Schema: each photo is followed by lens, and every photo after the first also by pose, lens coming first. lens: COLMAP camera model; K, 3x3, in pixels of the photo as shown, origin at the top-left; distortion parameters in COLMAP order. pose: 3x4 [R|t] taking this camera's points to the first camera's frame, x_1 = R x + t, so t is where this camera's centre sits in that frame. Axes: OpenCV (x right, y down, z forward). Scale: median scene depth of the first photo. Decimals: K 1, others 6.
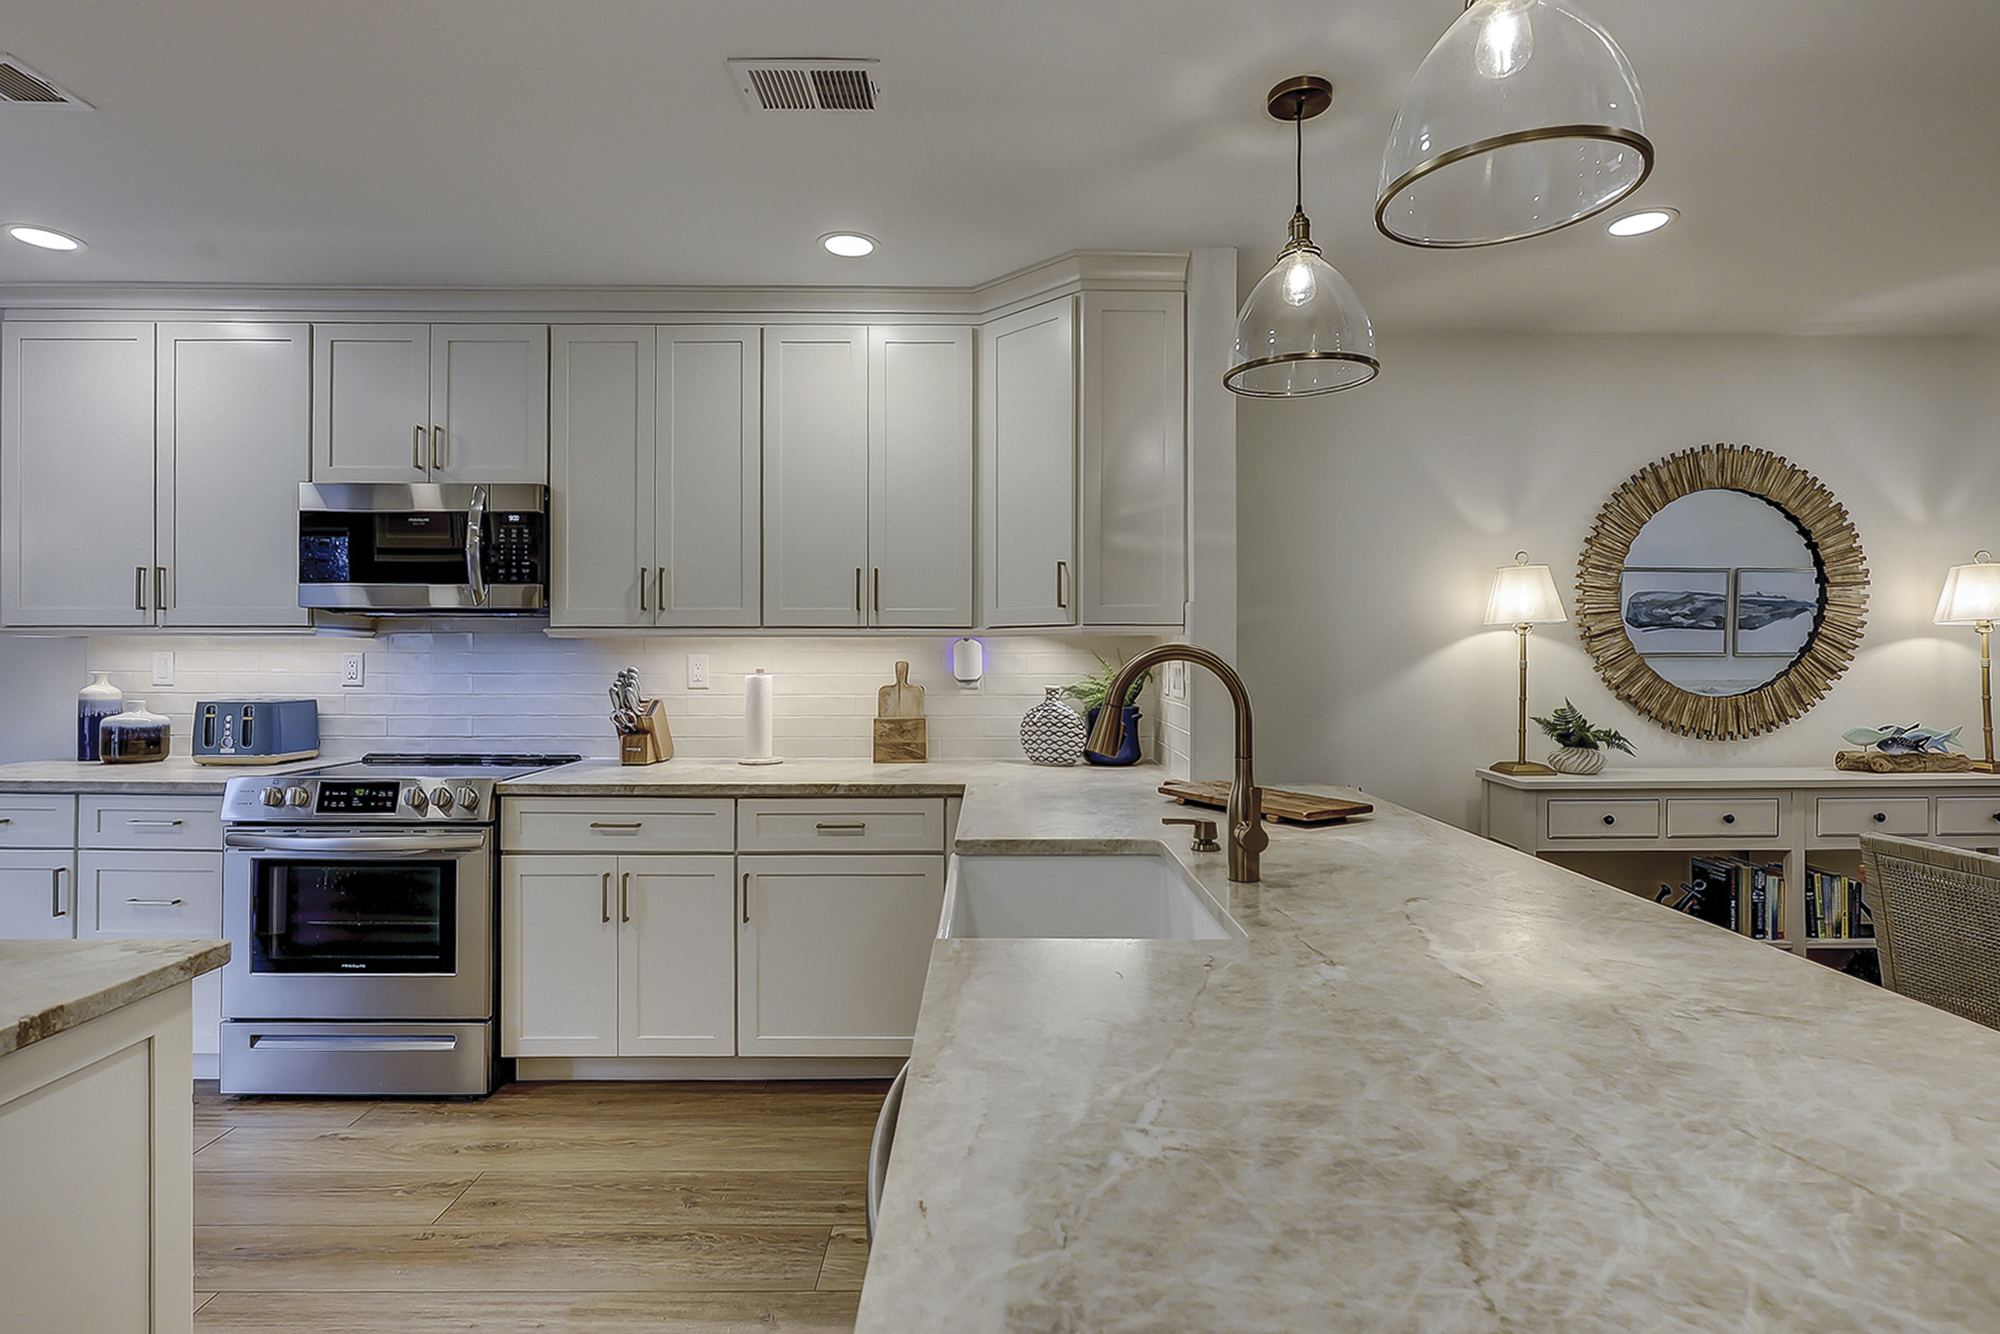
lens RADIAL K [[981.0, 0, 1002.1], [0, 981.0, 648.5], [0, 0, 1]] dist [0.001225, -0.000548]
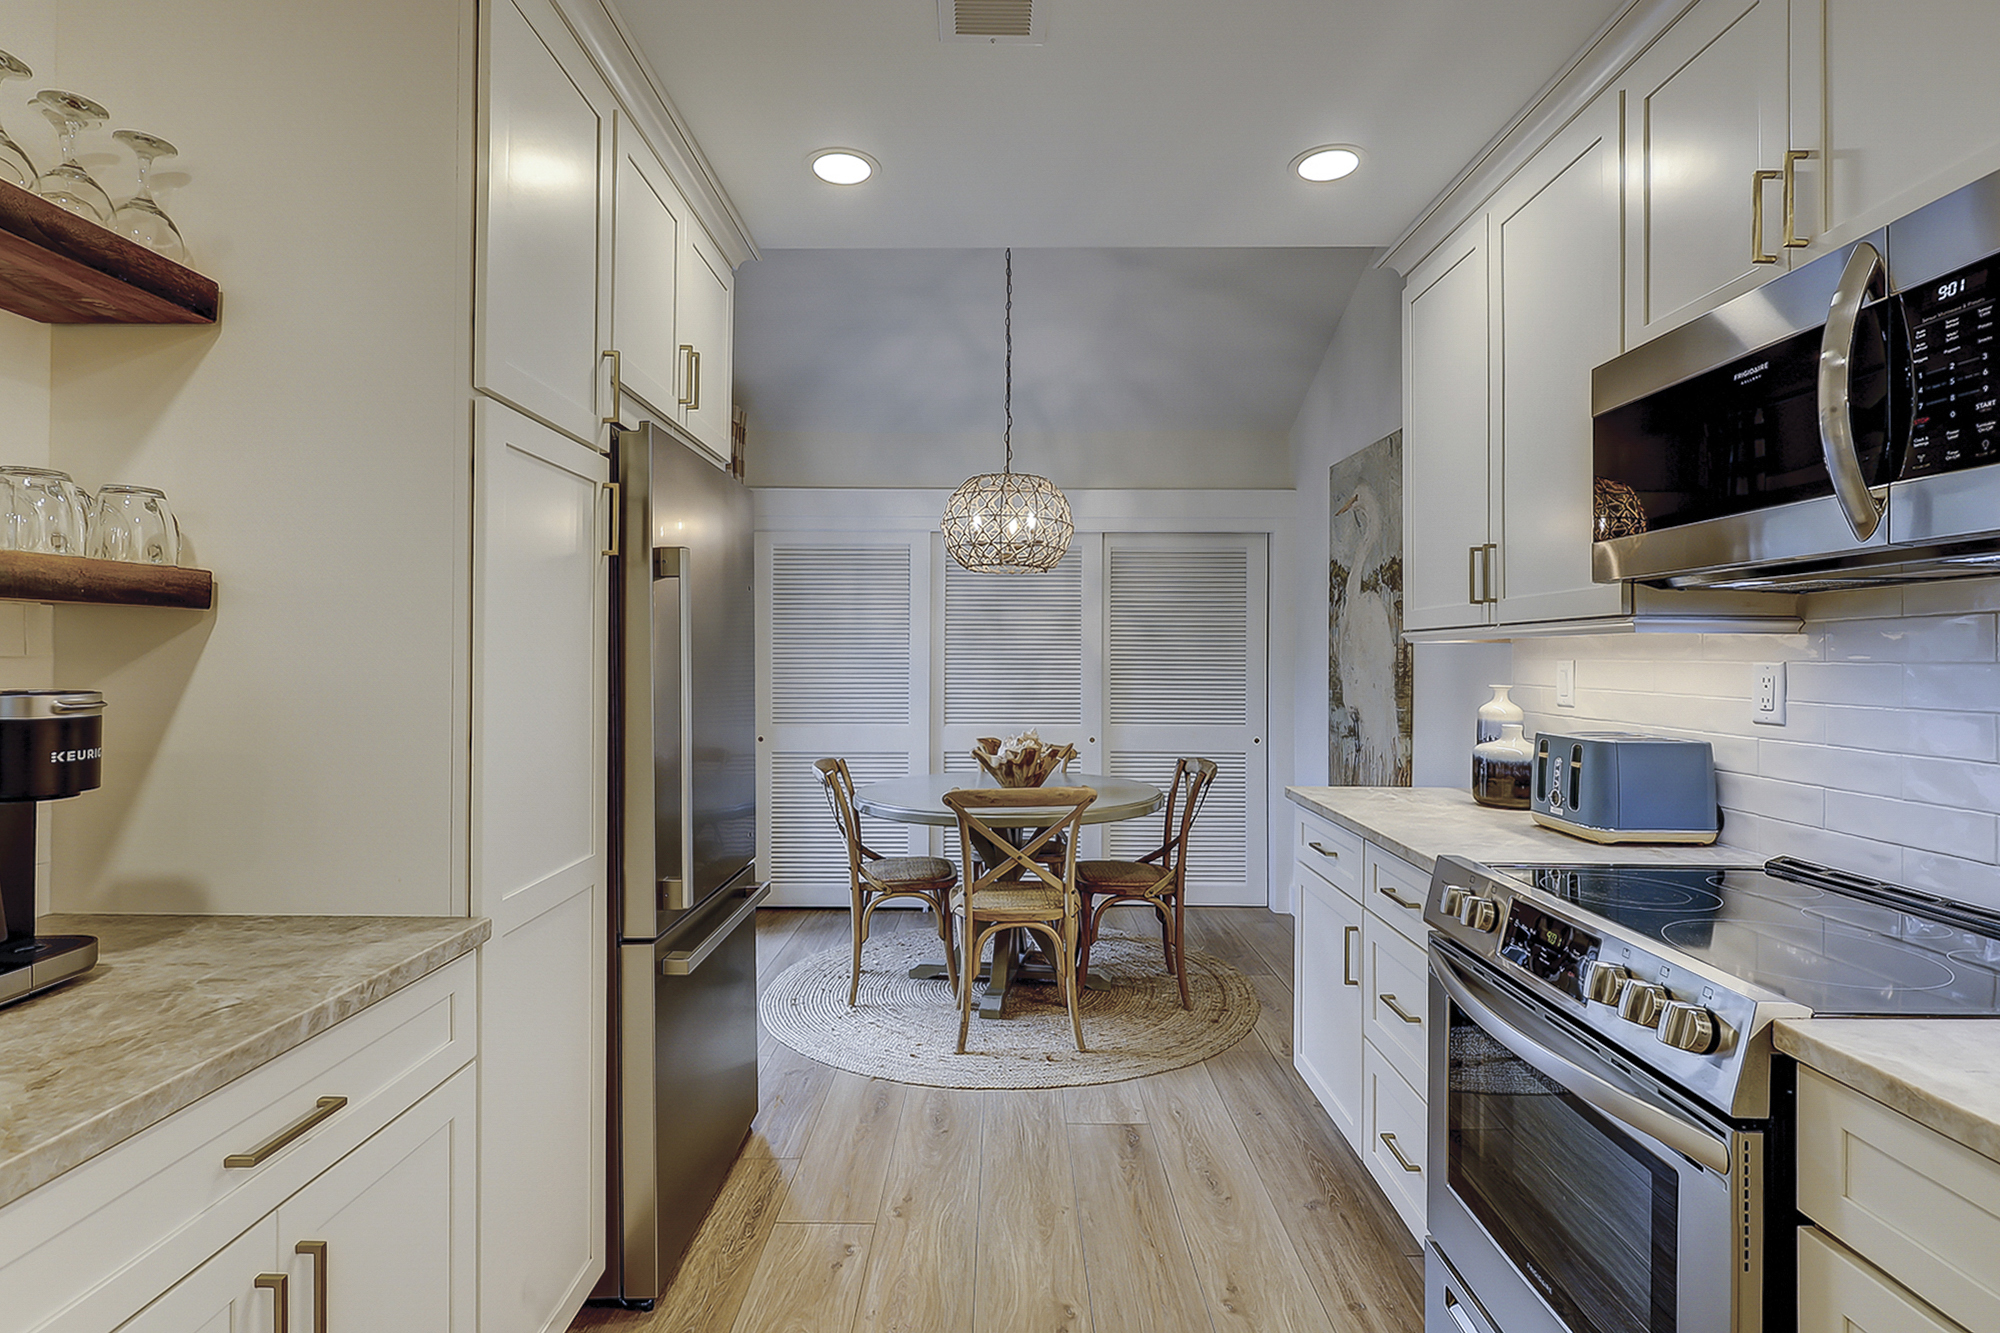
lens RADIAL K [[973.7, 0, 996.1], [0, 973.7, 652.7], [0, 0, 1]] dist [-0.014687, -0.000253]
pose [[-0.020087, -0.009366, -0.999754, -0.130722], [0.001504, 0.999955, -0.009399, 0.003480], [0.999797, -0.001693, -0.020072, 0.635867]]
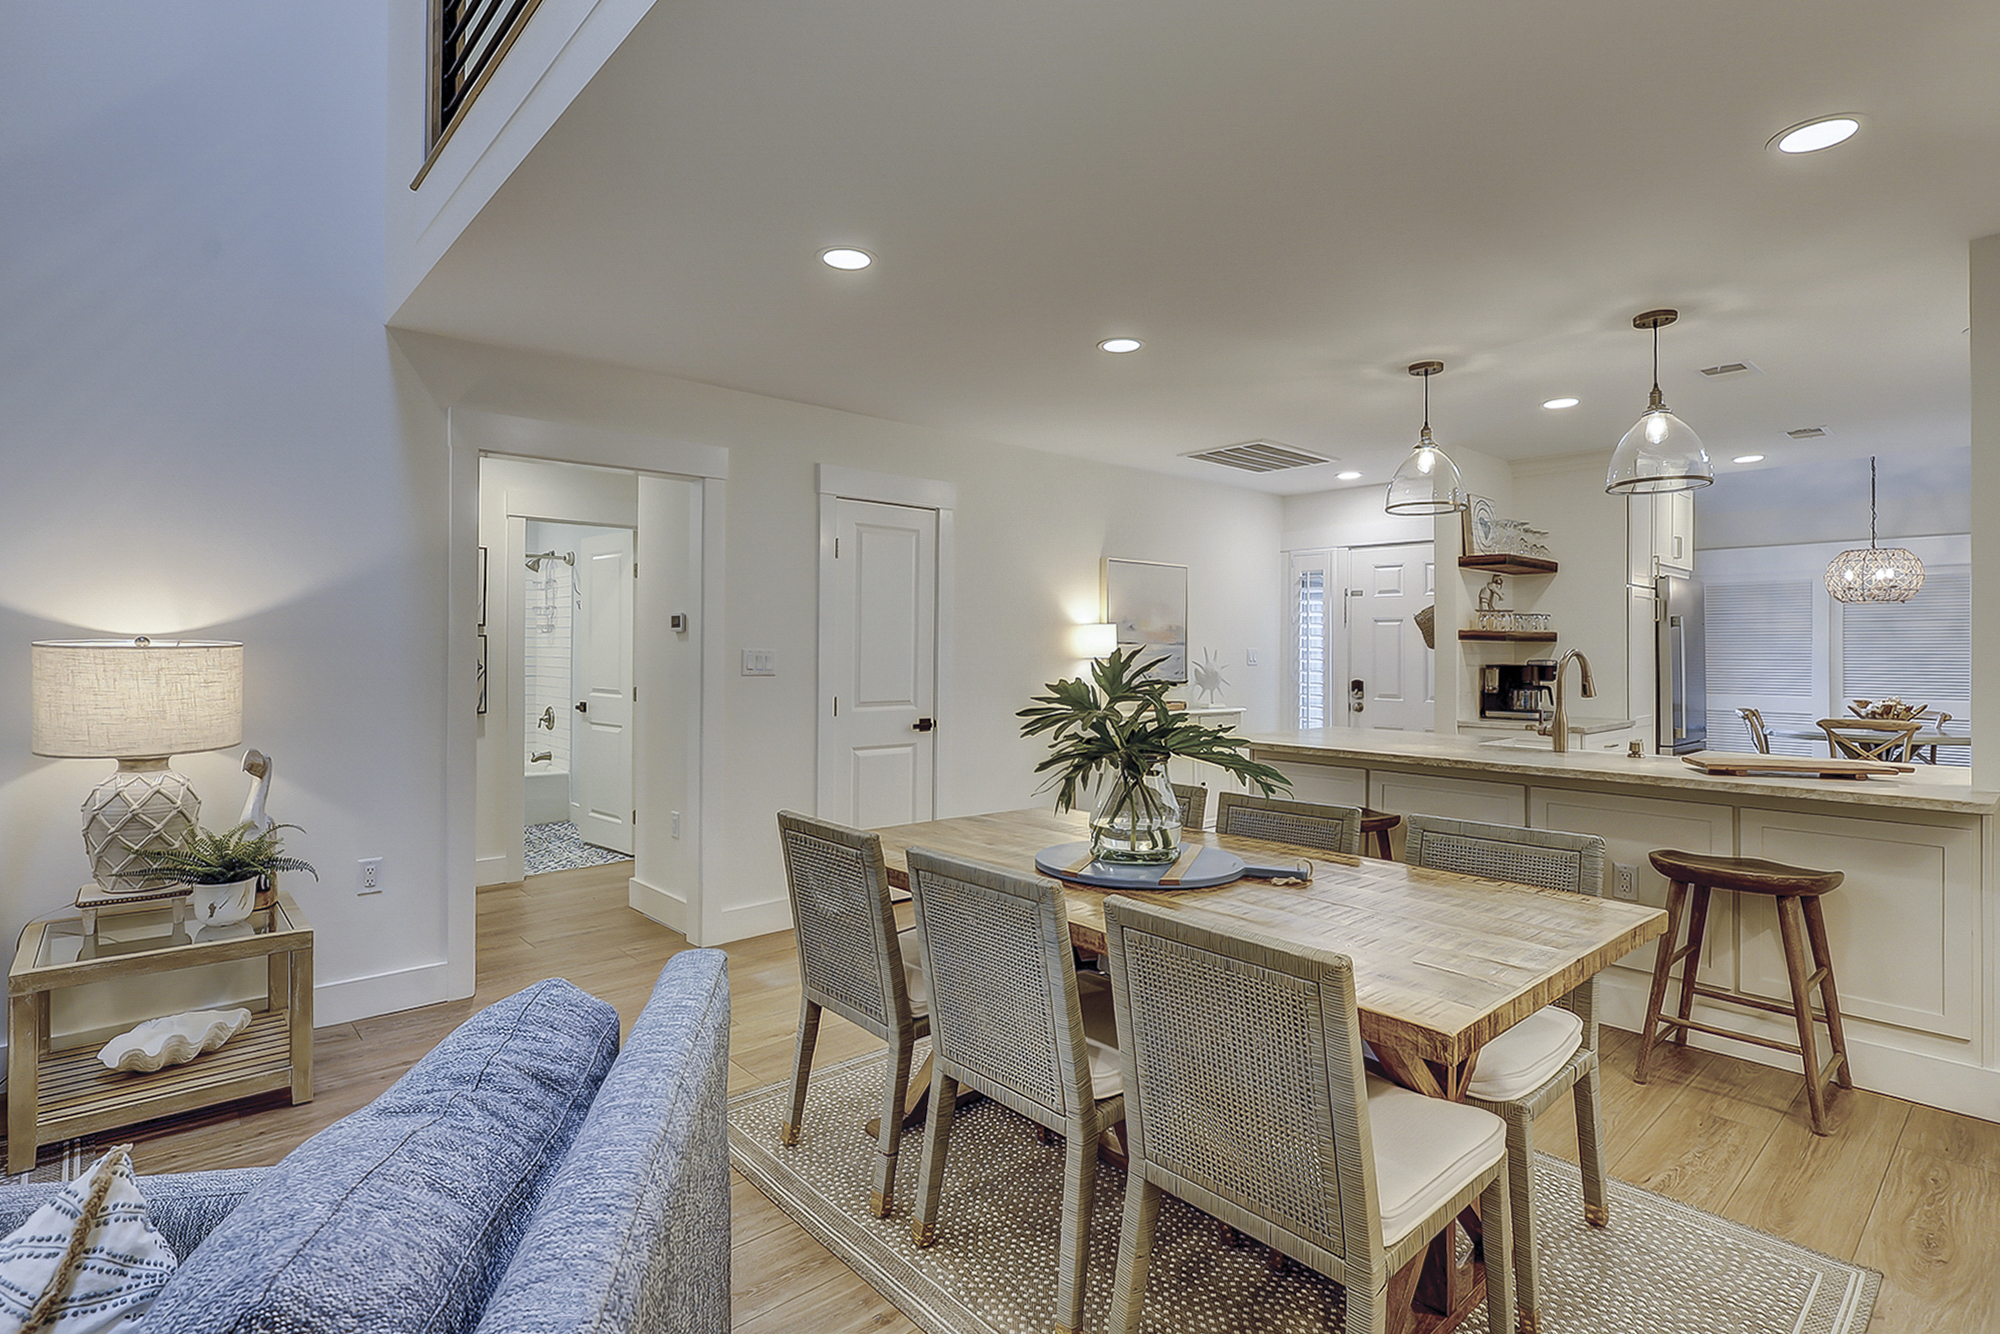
lens RADIAL K [[982.5, 0, 1007.8], [0, 982.5, 640.8], [0, 0, 1]] dist [-0.001625, -0.000081]
pose [[-0.748281, -0.011070, -0.663289, 1.410036], [-0.001352, 0.999884, -0.015162, 0.006668], [0.663380, -0.010448, -0.748209, 0.960561]]
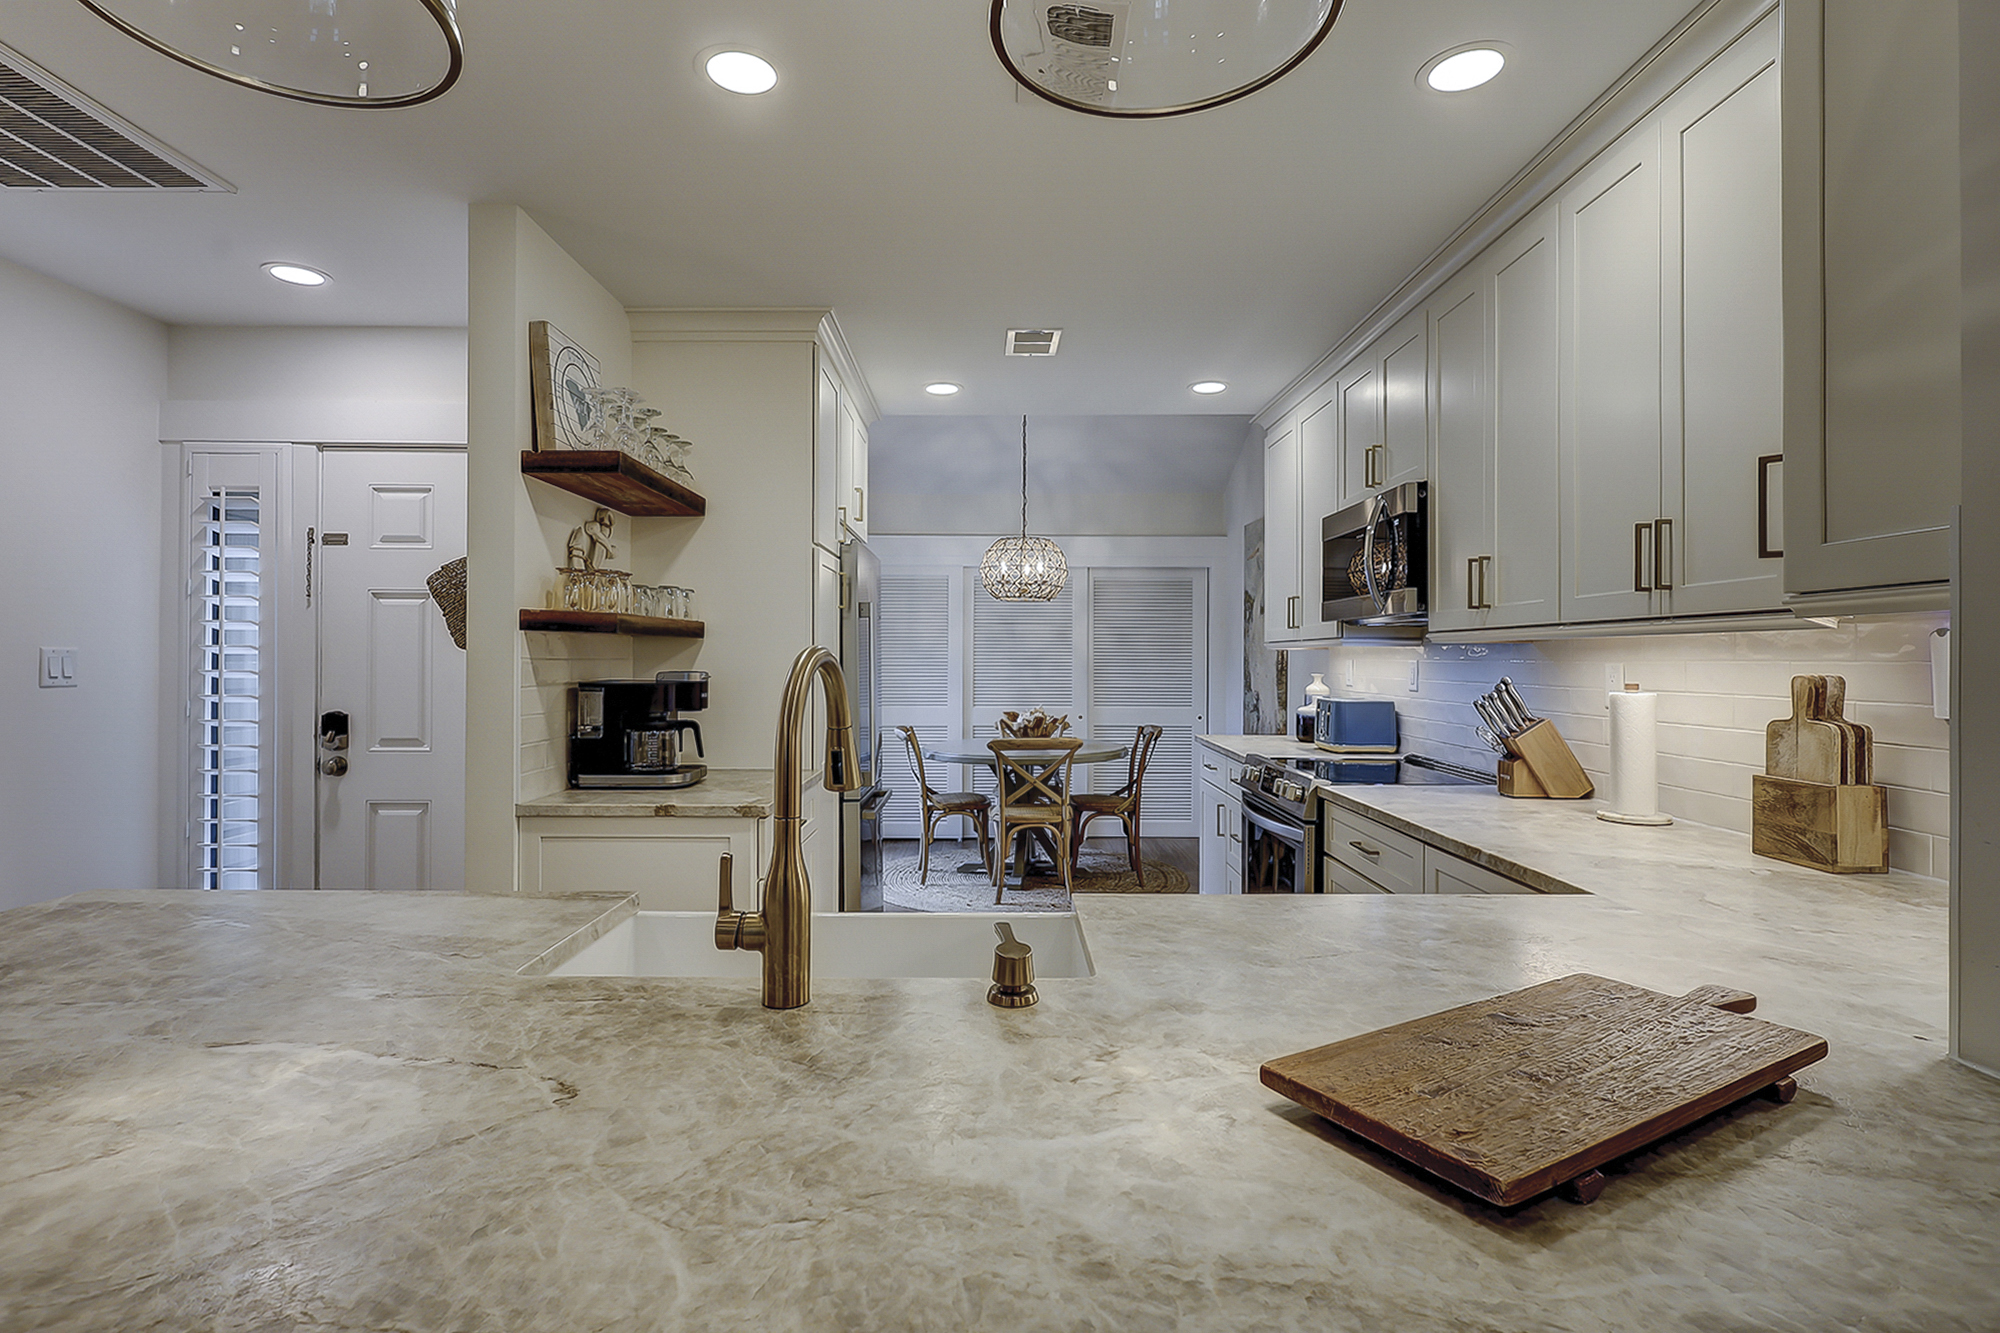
lens RADIAL K [[970.6, 0, 992.1], [0, 970.6, 657.6], [0, 0, 1]] dist [-0.002328, -0.000568]
pose [[-0.013408, -0.003428, -0.999904, 0.461734], [0.002064, 0.999992, -0.003456, 0.003883], [0.999908, -0.002111, -0.013401, 0.591660]]
